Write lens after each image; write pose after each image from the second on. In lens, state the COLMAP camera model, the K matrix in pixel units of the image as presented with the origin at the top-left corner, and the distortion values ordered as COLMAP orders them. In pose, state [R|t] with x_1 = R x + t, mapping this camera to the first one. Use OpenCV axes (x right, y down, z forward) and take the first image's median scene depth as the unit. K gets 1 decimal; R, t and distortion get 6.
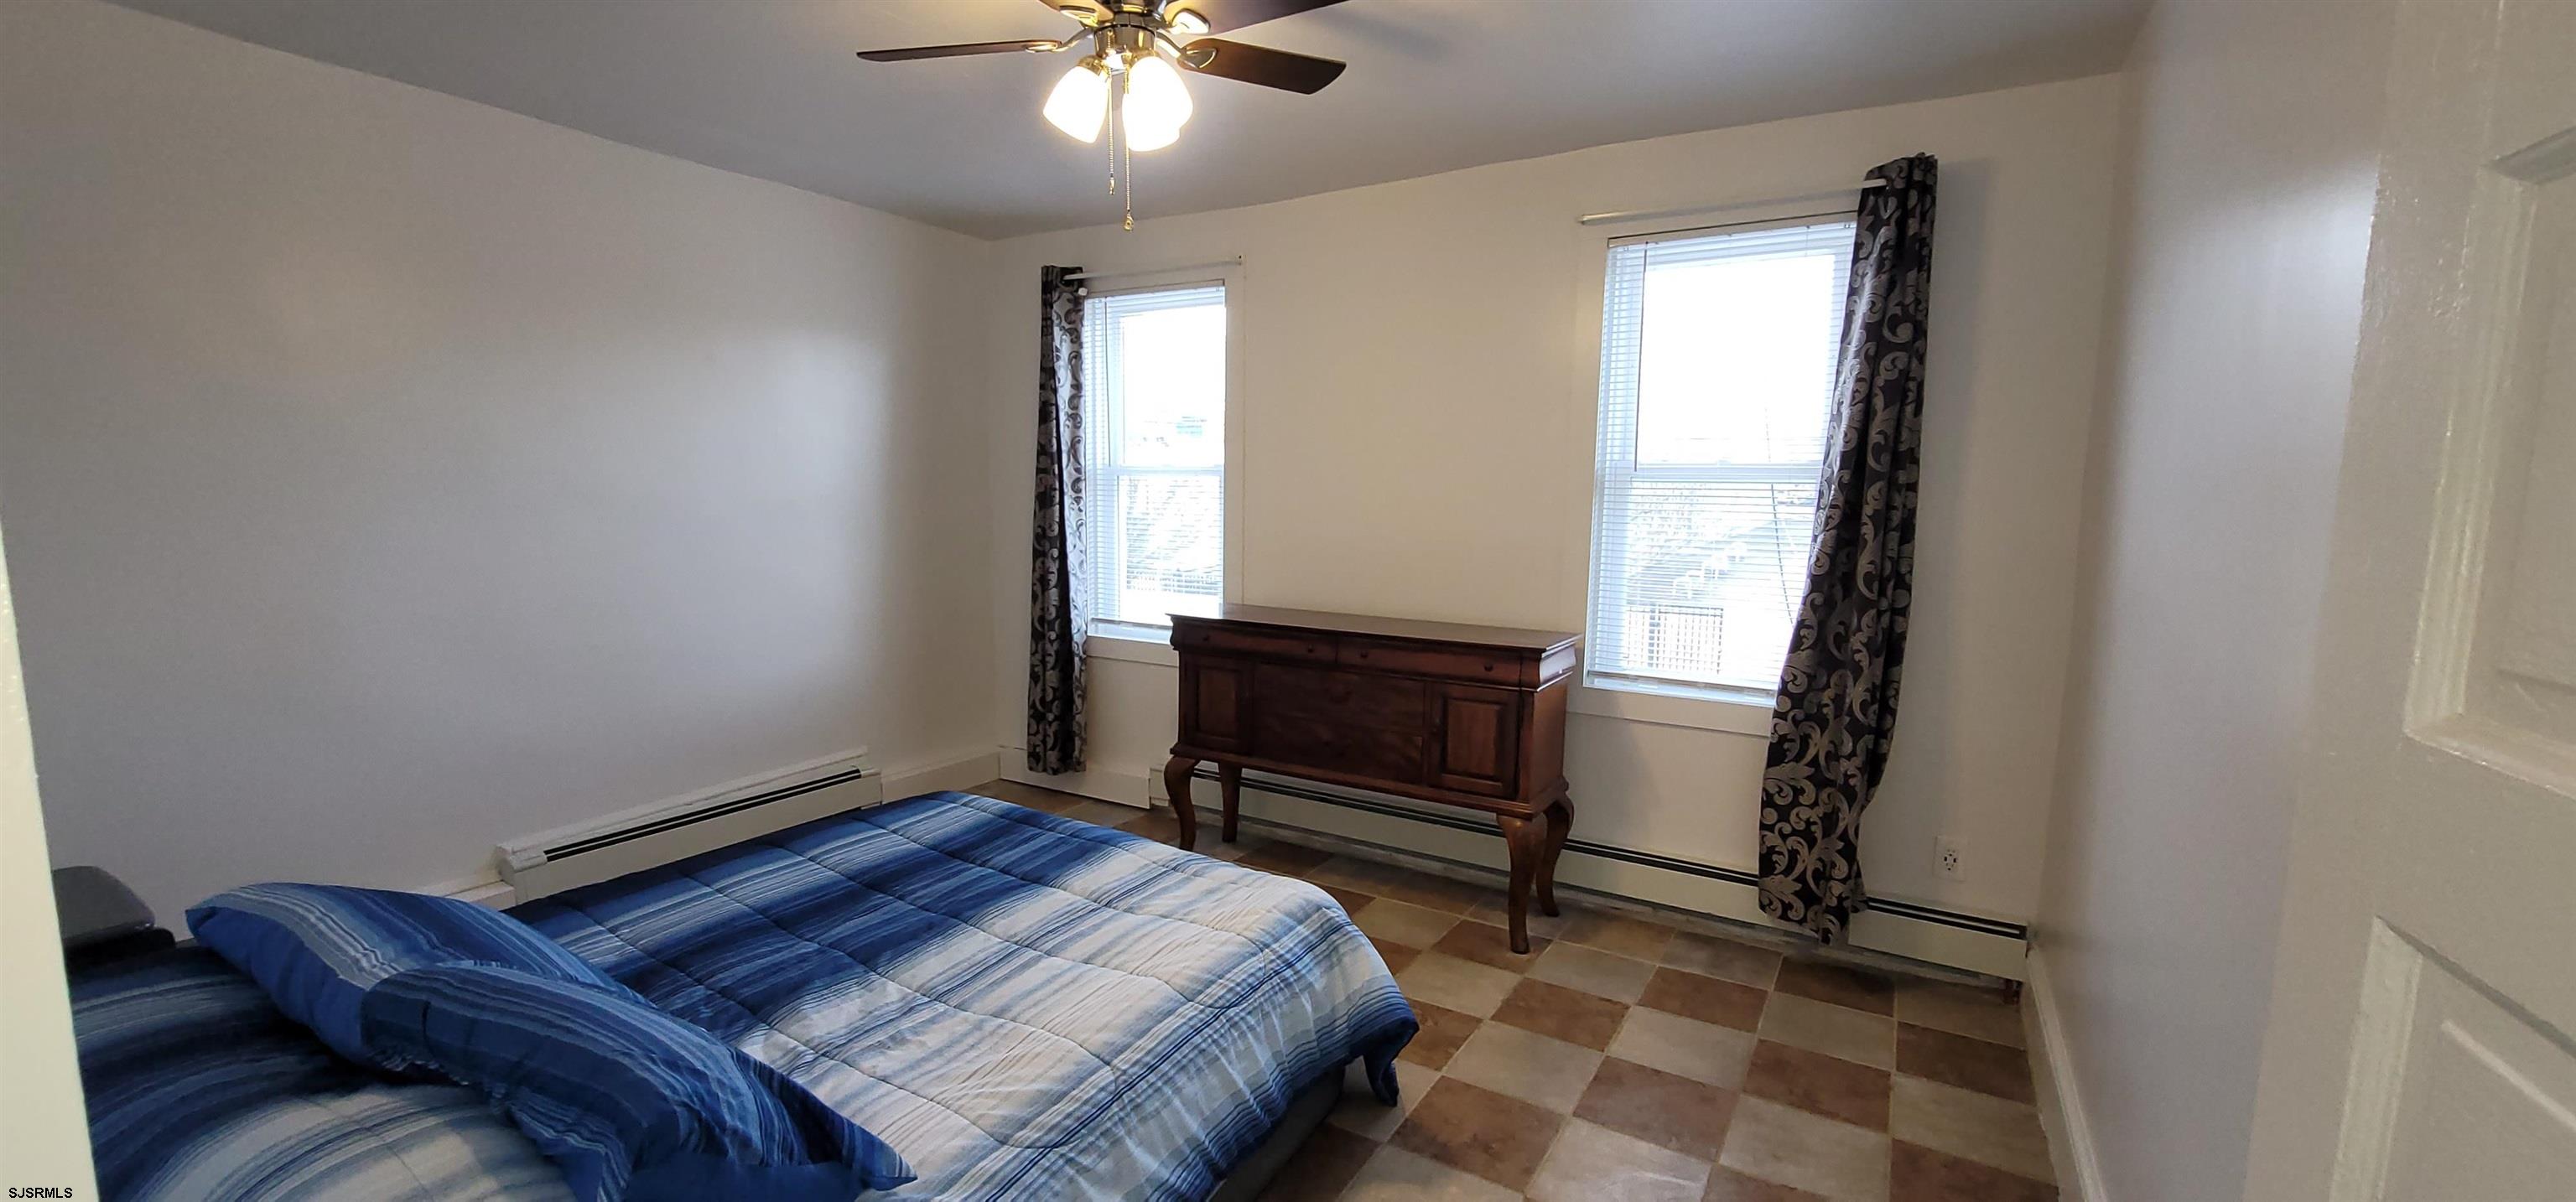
lens RADIAL K [[1044.1, 0, 1278.1], [0, 1044.1, 614.5], [0, 0, 1]] dist [-0.009596, 0.008602]
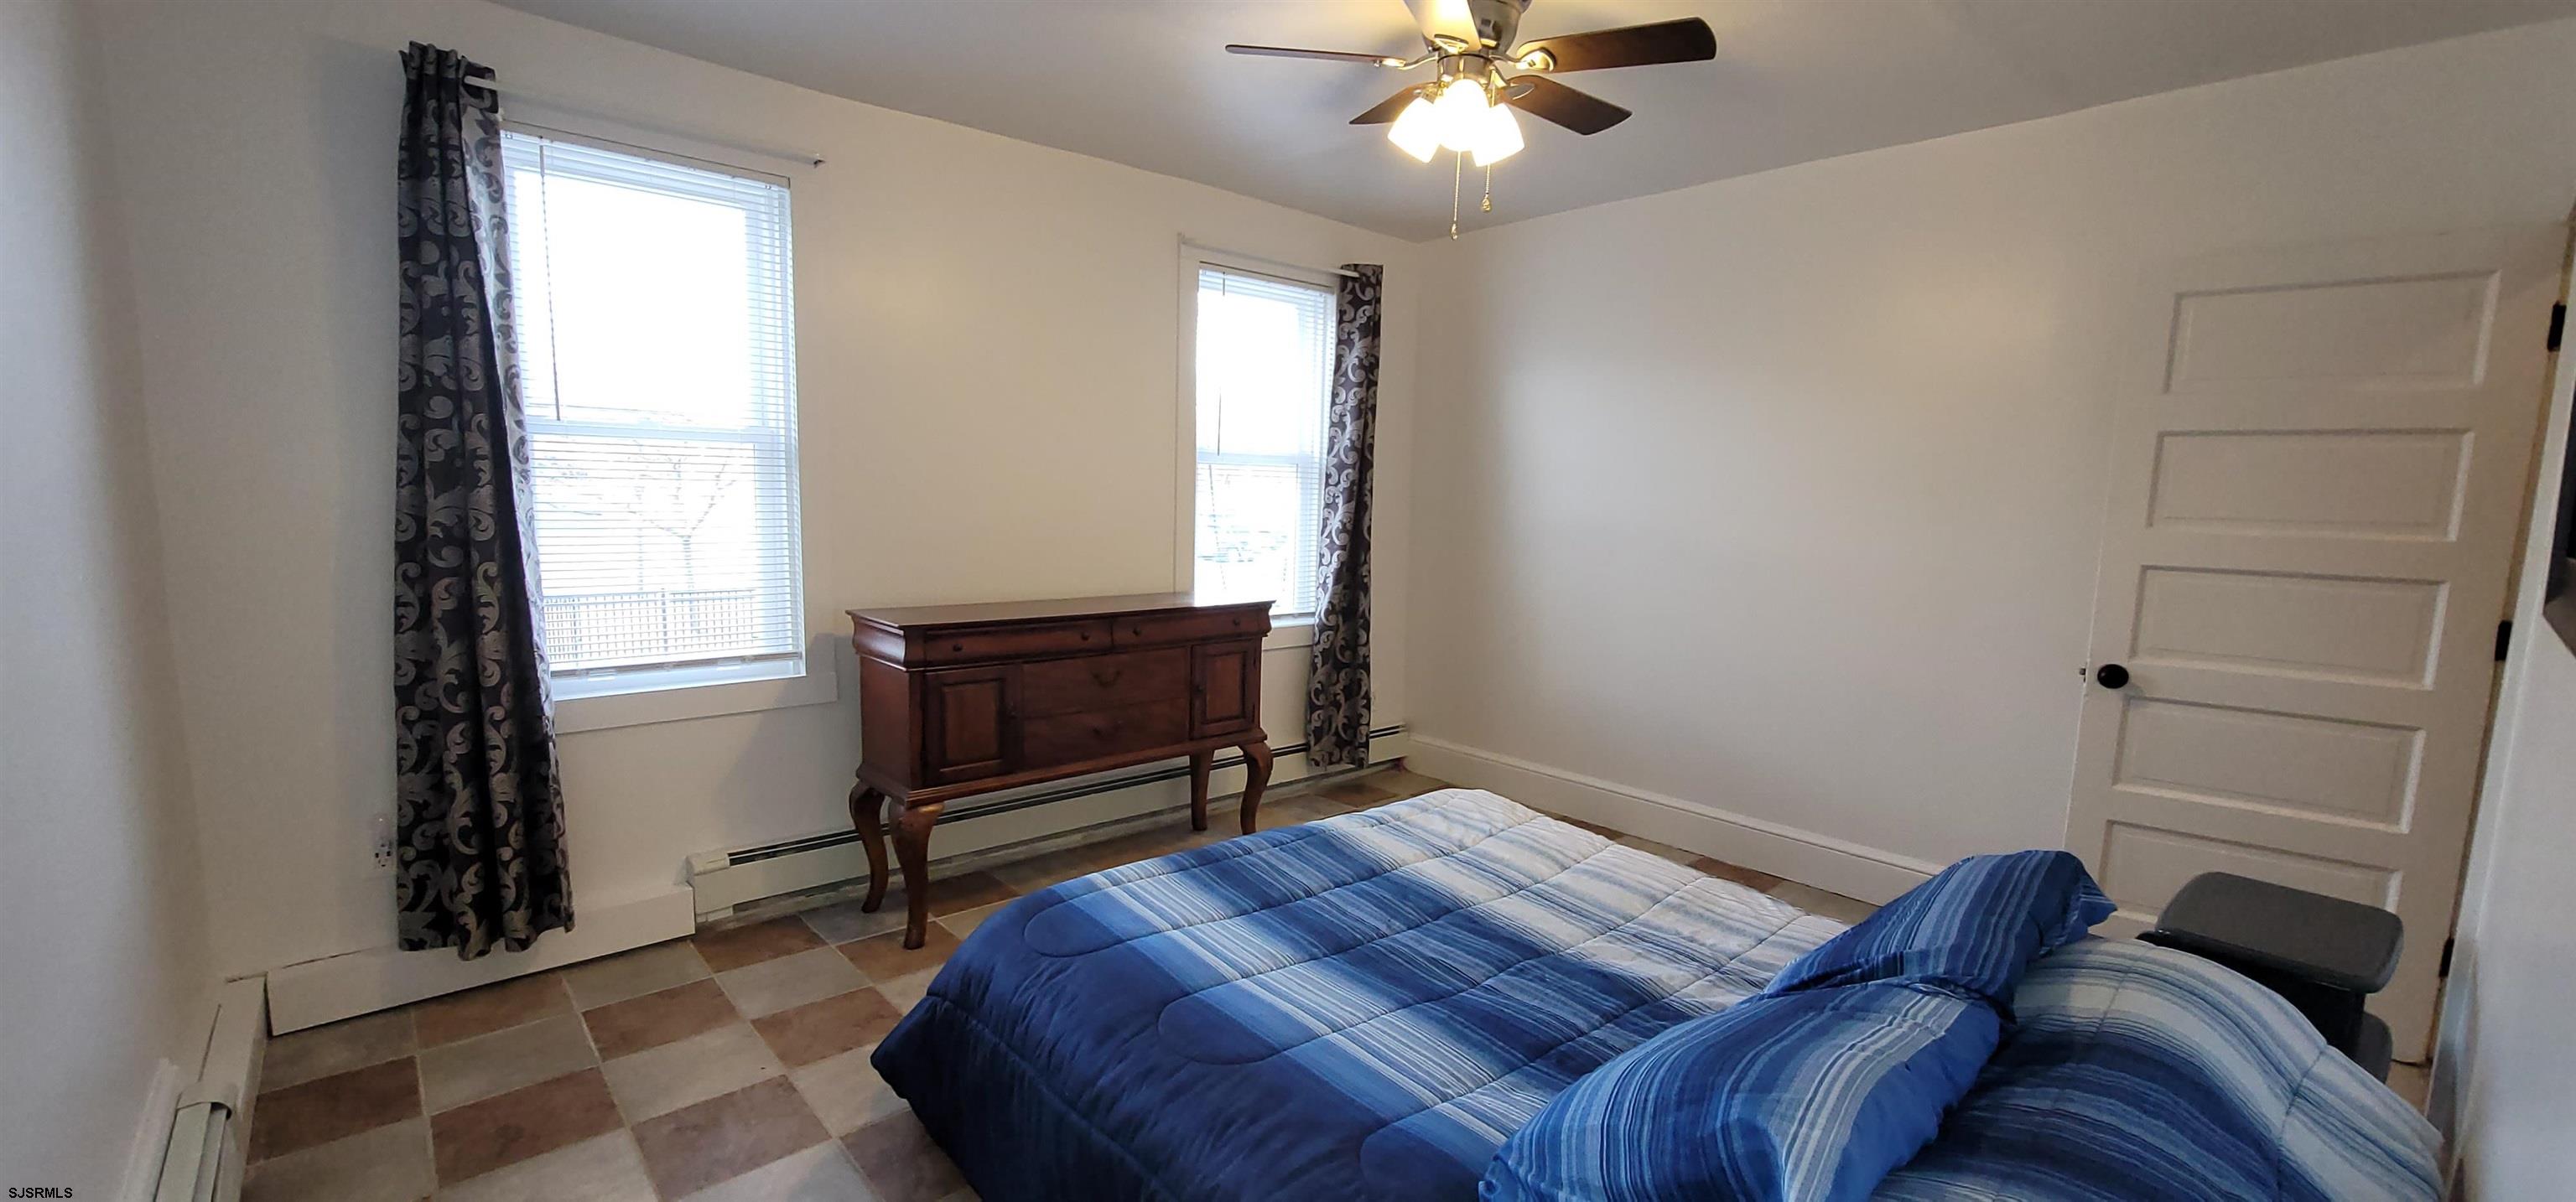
lens RADIAL K [[1045.2, 0, 1277.9], [0, 1045.2, 617.5], [0, 0, 1]] dist [-0.002949, -0.000100]
pose [[0.295312, -0.126532, 0.946985, -0.830342], [0.094961, 0.990170, 0.102690, -0.066380], [-0.950670, 0.059601, 0.304425, 0.555017]]
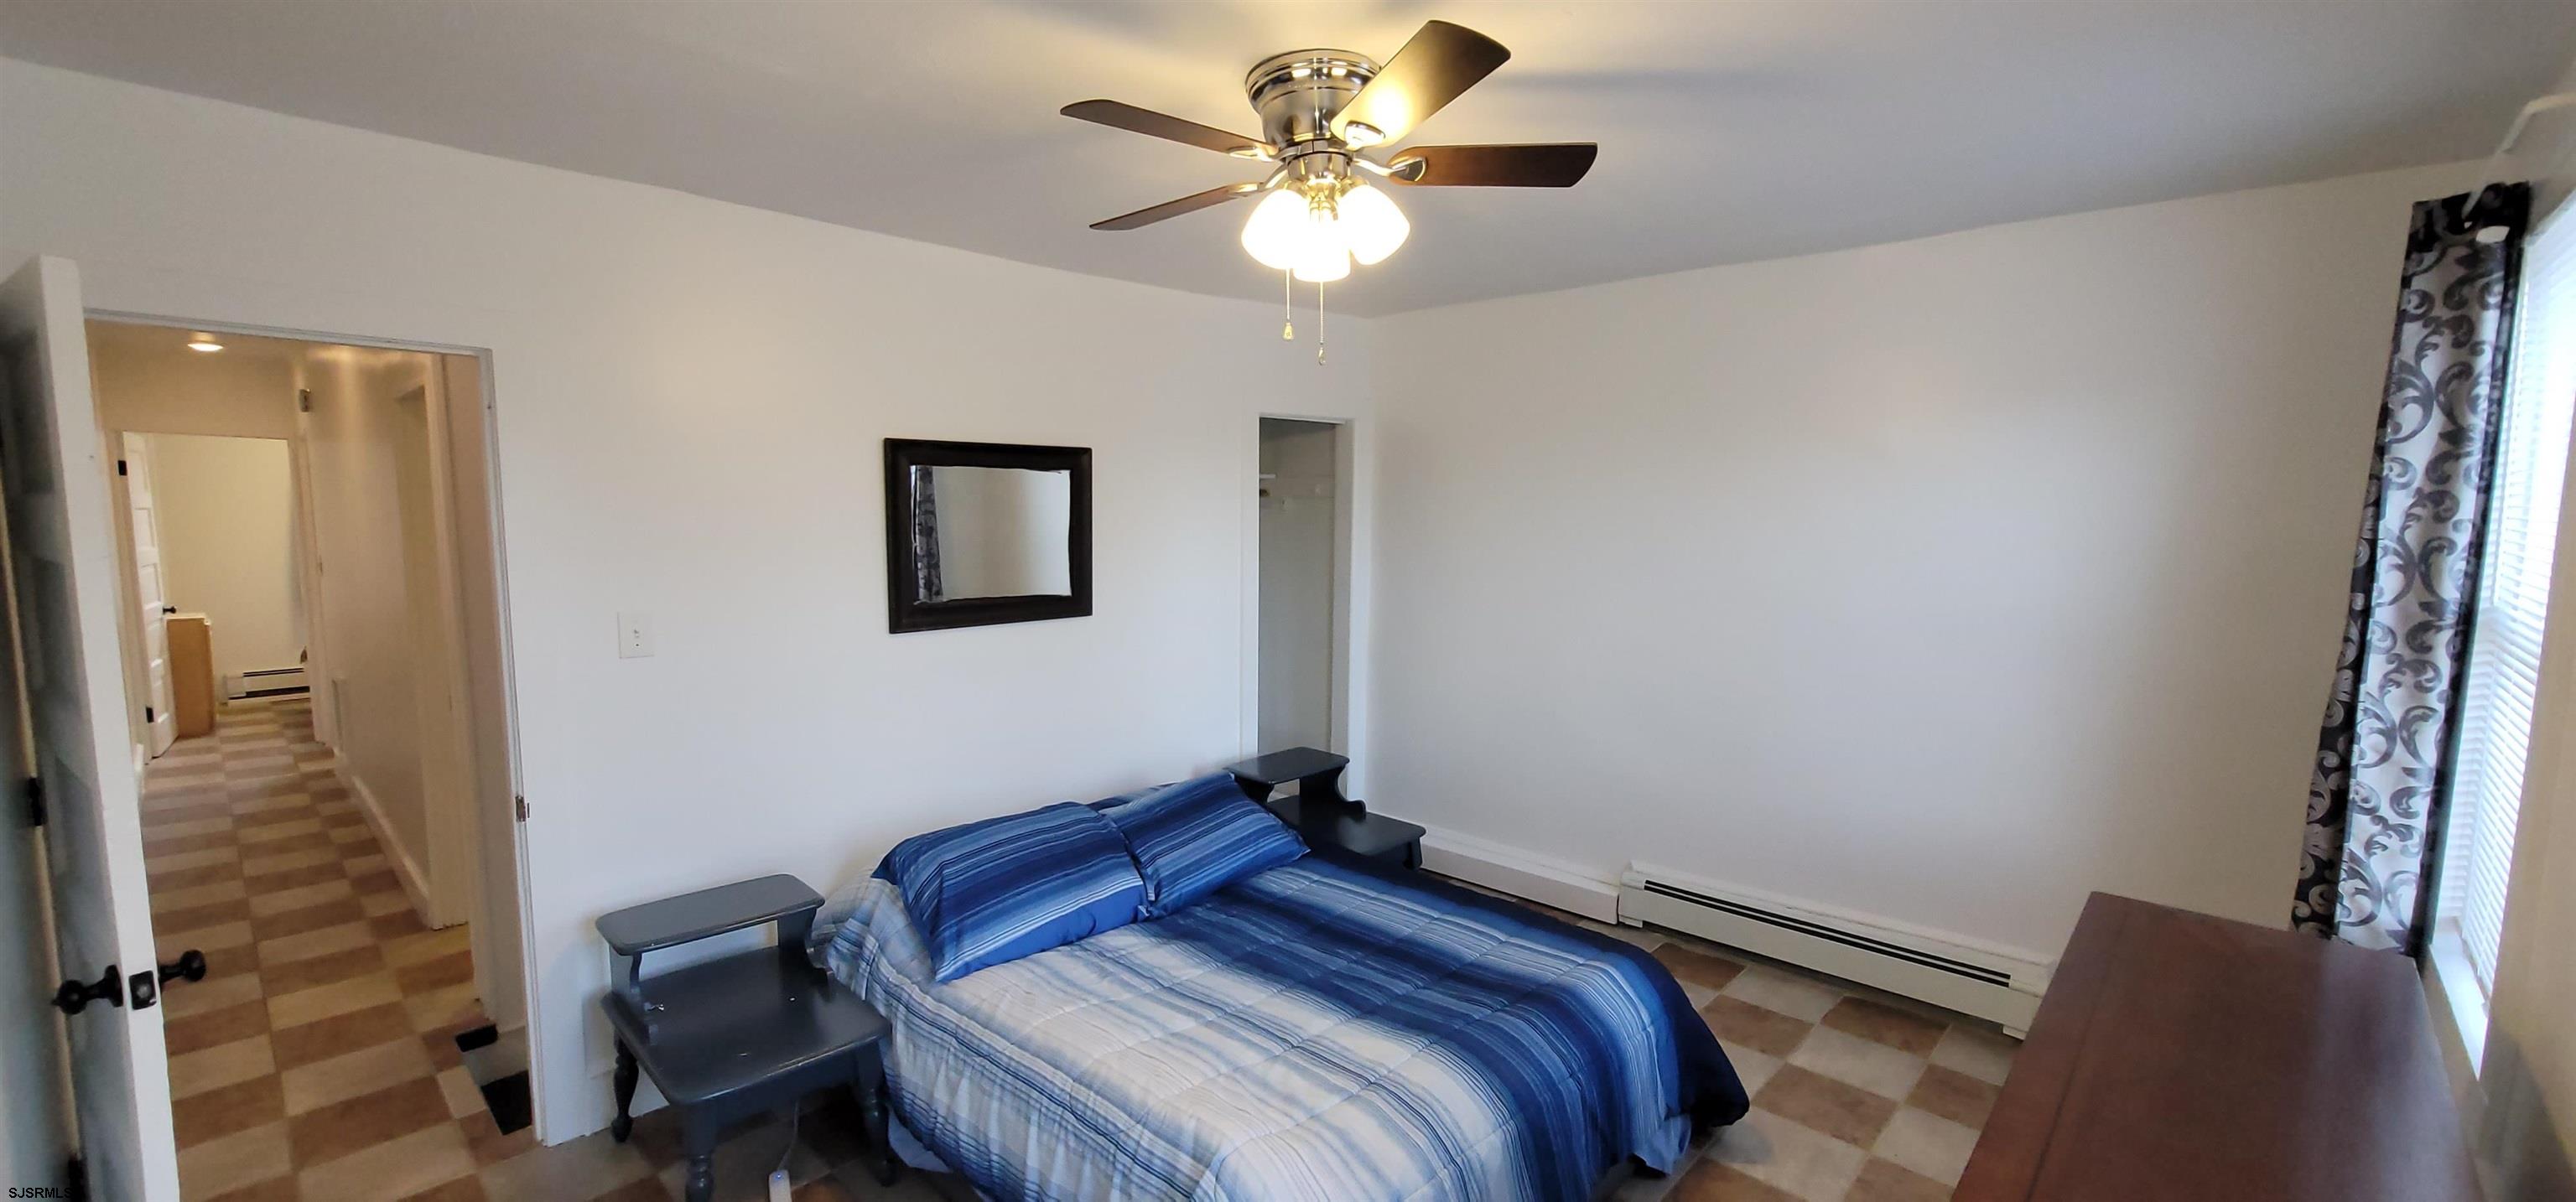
lens RADIAL K [[1048.4, 0, 1275.5], [0, 1048.4, 611.9], [0, 0, 1]] dist [-0.002457, 0.000866]
pose [[-0.209035, 0.094101, -0.973370, 0.516301], [-0.134402, 0.983149, 0.123910, -0.164233], [0.968628, 0.156725, -0.192865, 0.757647]]
